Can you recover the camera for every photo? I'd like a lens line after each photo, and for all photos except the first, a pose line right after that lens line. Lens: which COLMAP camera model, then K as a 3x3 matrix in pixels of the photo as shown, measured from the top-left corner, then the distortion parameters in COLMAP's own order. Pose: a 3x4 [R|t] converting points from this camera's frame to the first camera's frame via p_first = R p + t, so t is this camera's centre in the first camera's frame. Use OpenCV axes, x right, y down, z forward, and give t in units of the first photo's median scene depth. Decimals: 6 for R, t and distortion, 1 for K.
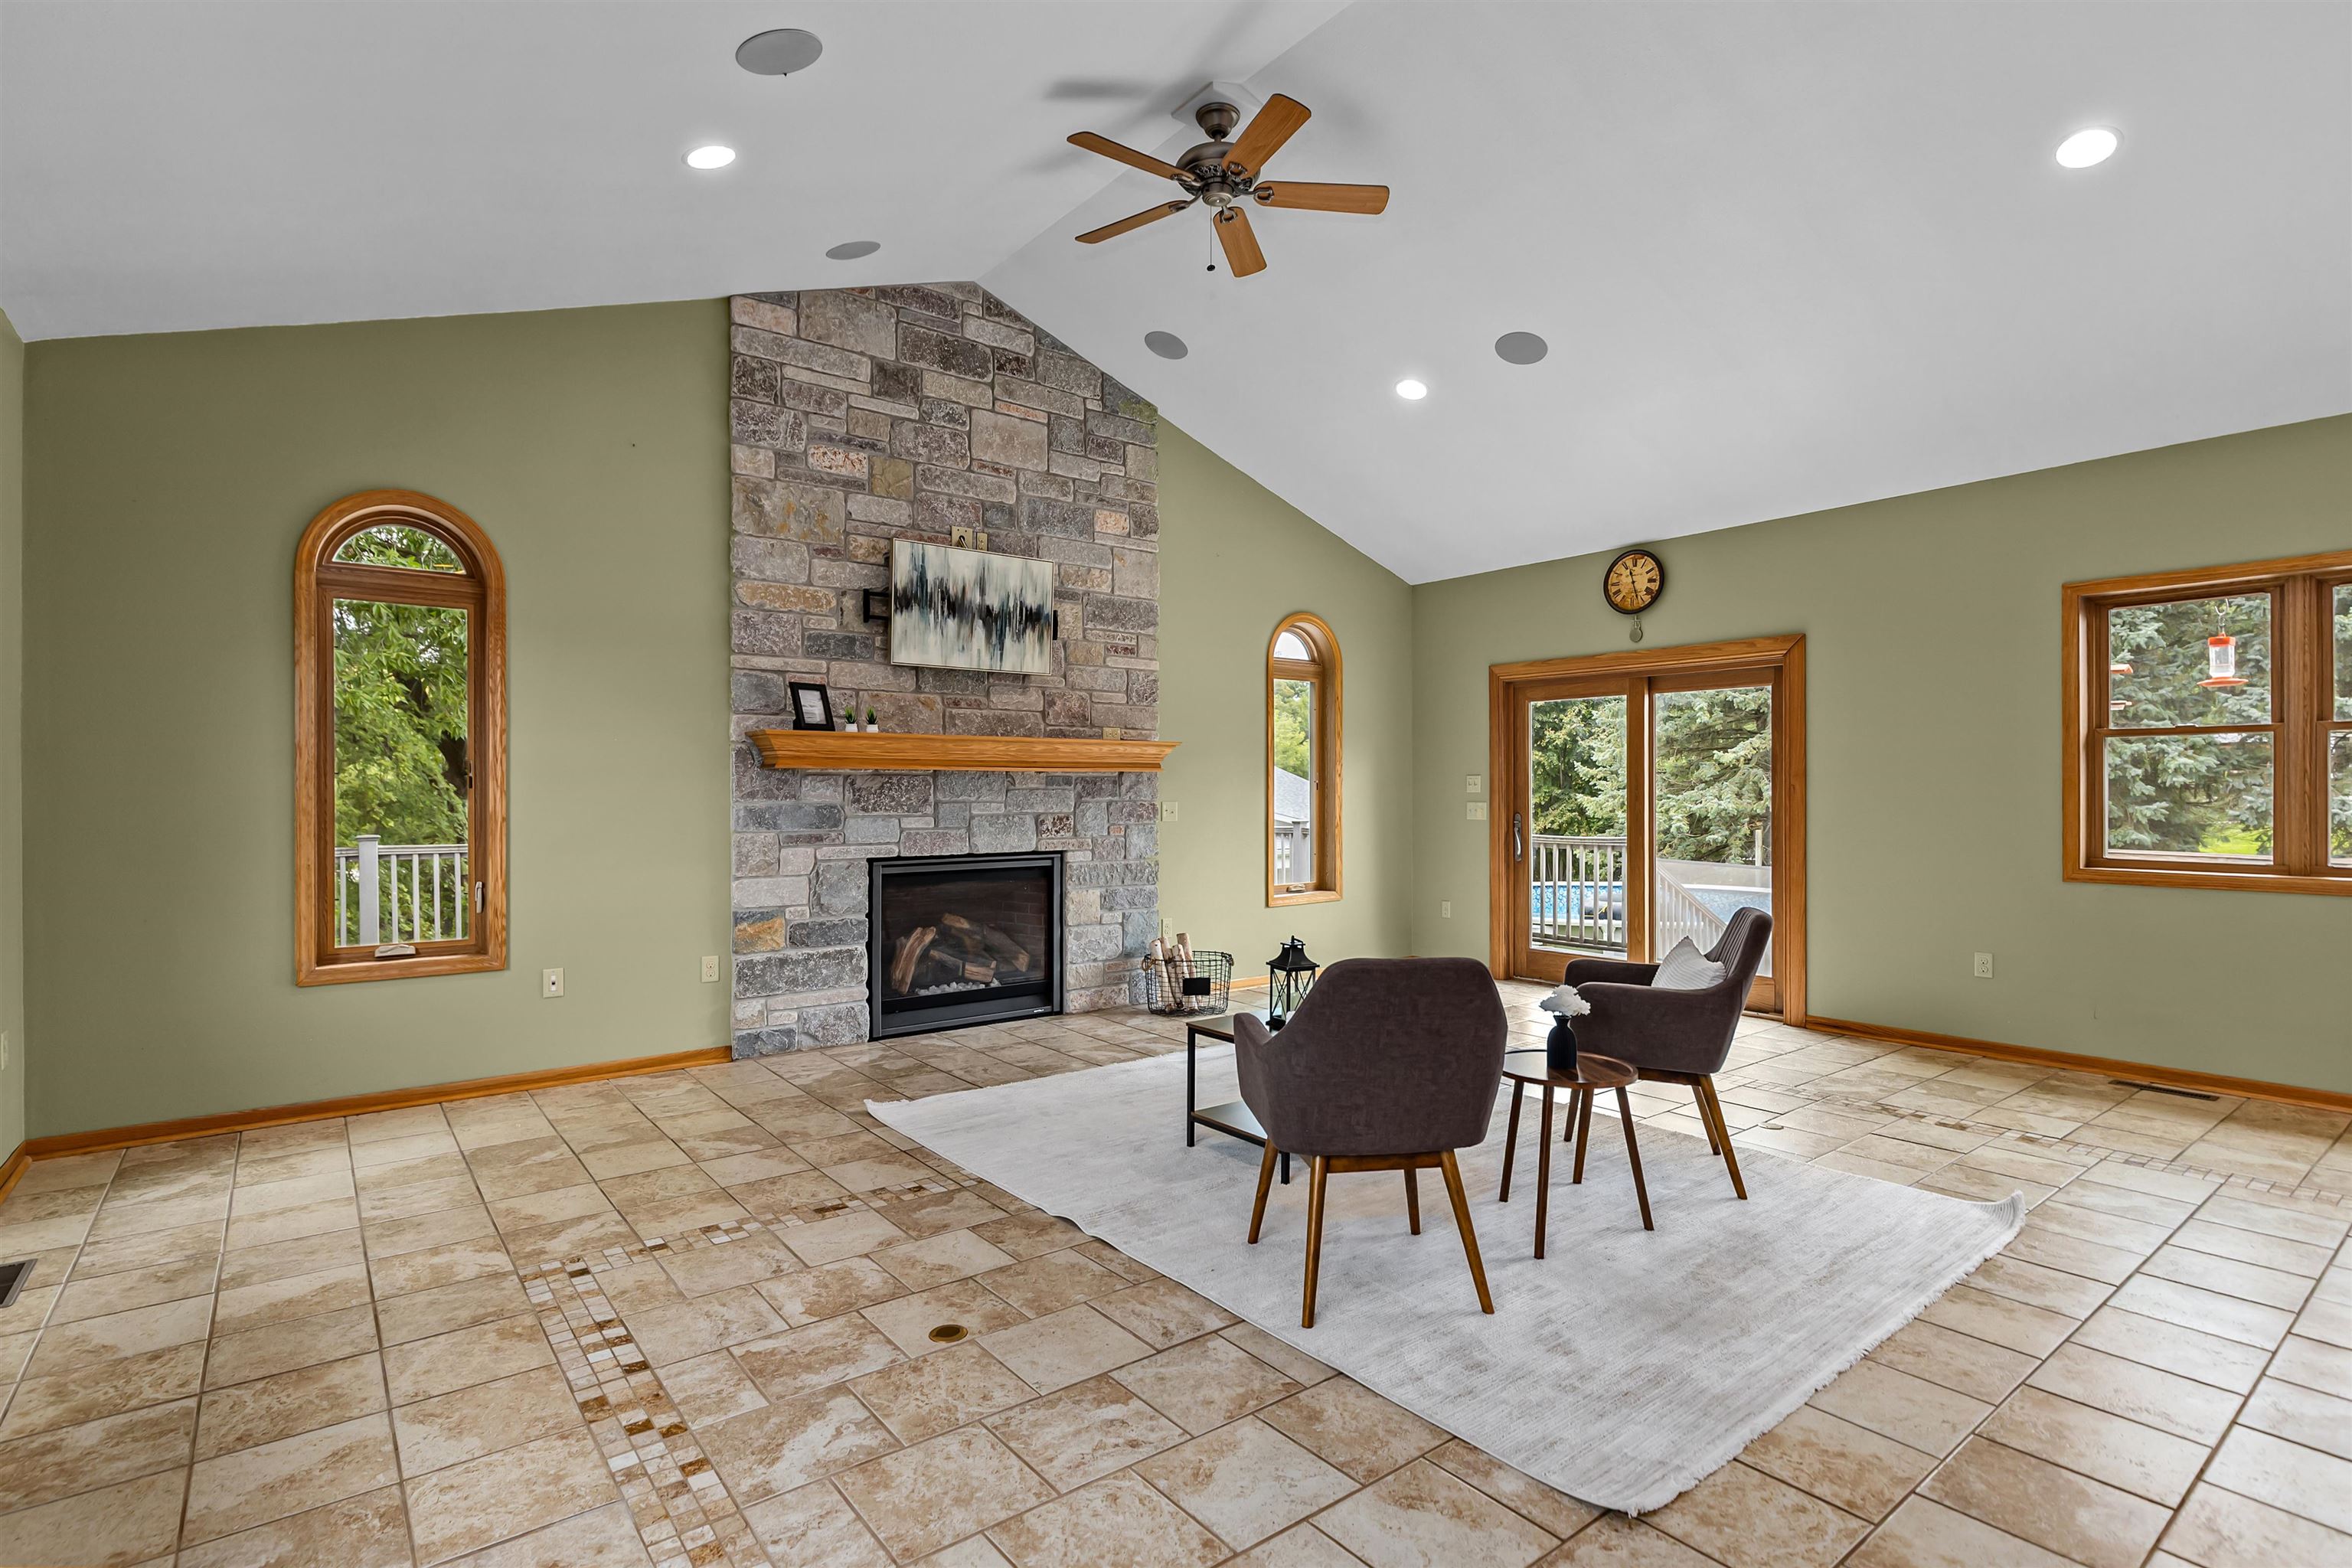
lens RADIAL K [[1138.0, 0, 1173.8], [0, 1138.0, 787.8], [0, 0, 1]] dist [-0.001183, 0.000989]
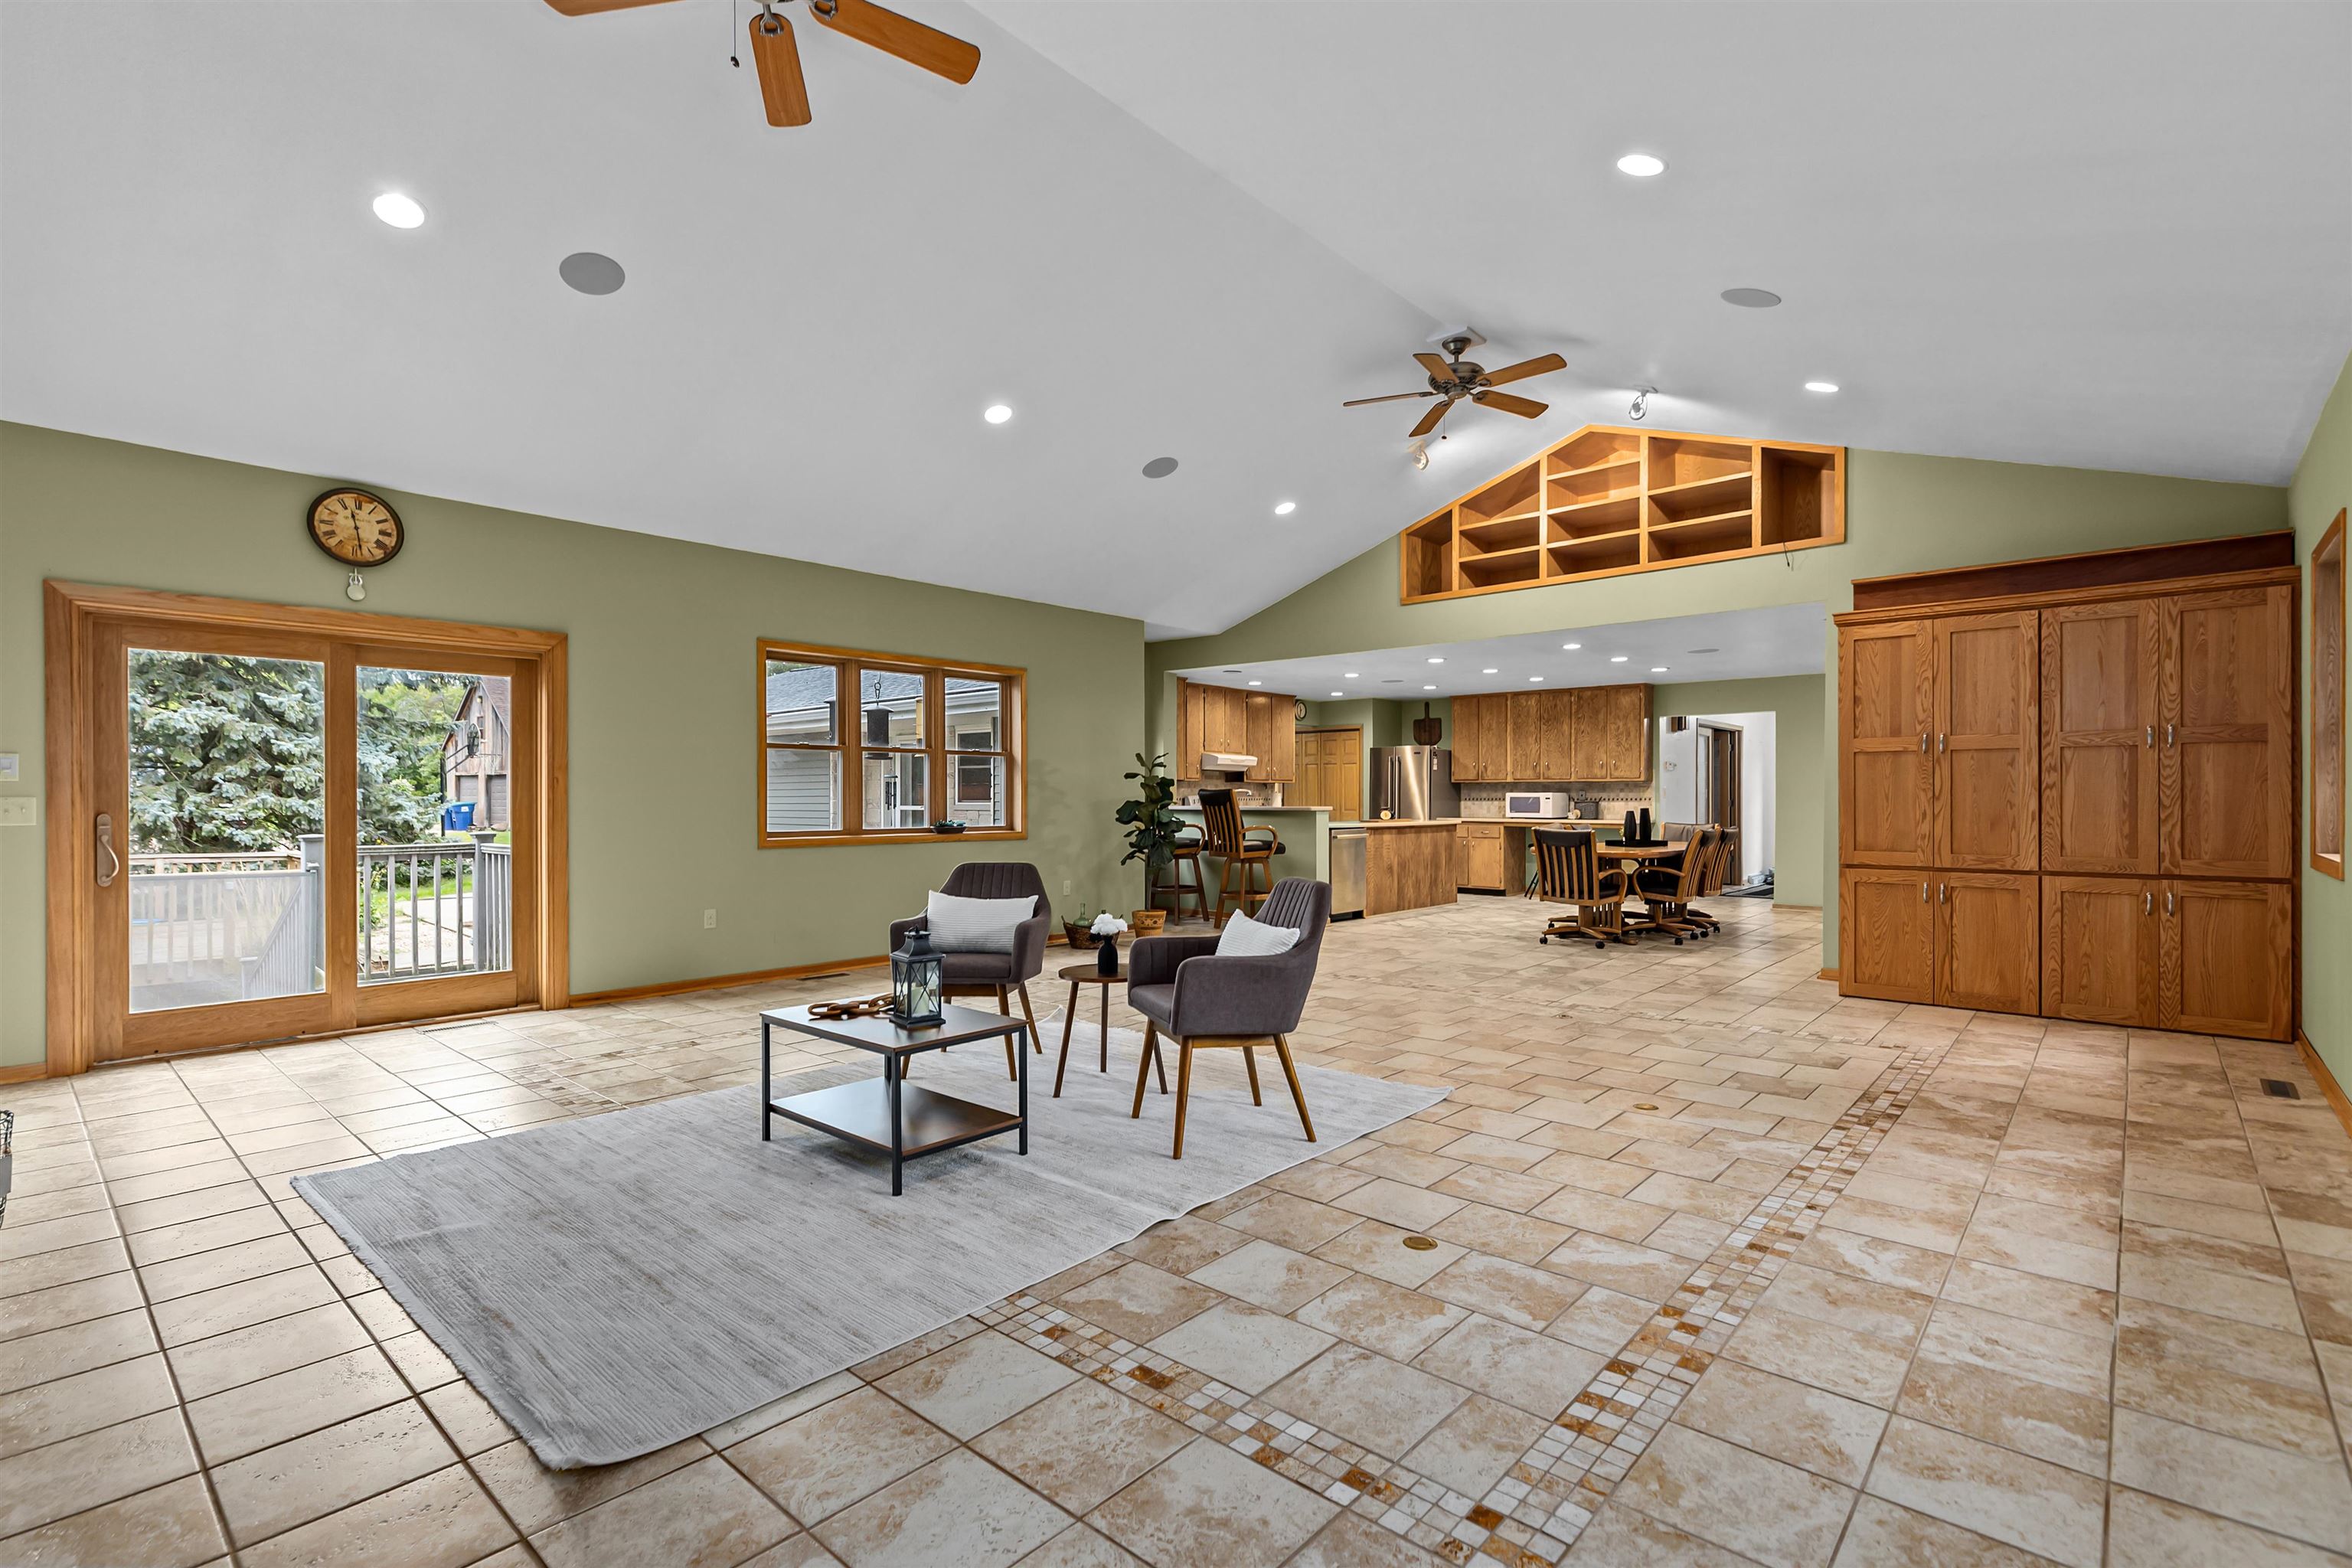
lens RADIAL K [[1075.6, 0, 1172.2], [0, 1075.6, 801.8], [0, 0, 1]] dist [0.002287, -0.000697]
pose [[-0.176976, -0.001685, 0.984214, -1.065953], [0.000639, 0.999998, 0.001827, 0.037444], [-0.984215, 0.000953, -0.176975, 1.269602]]
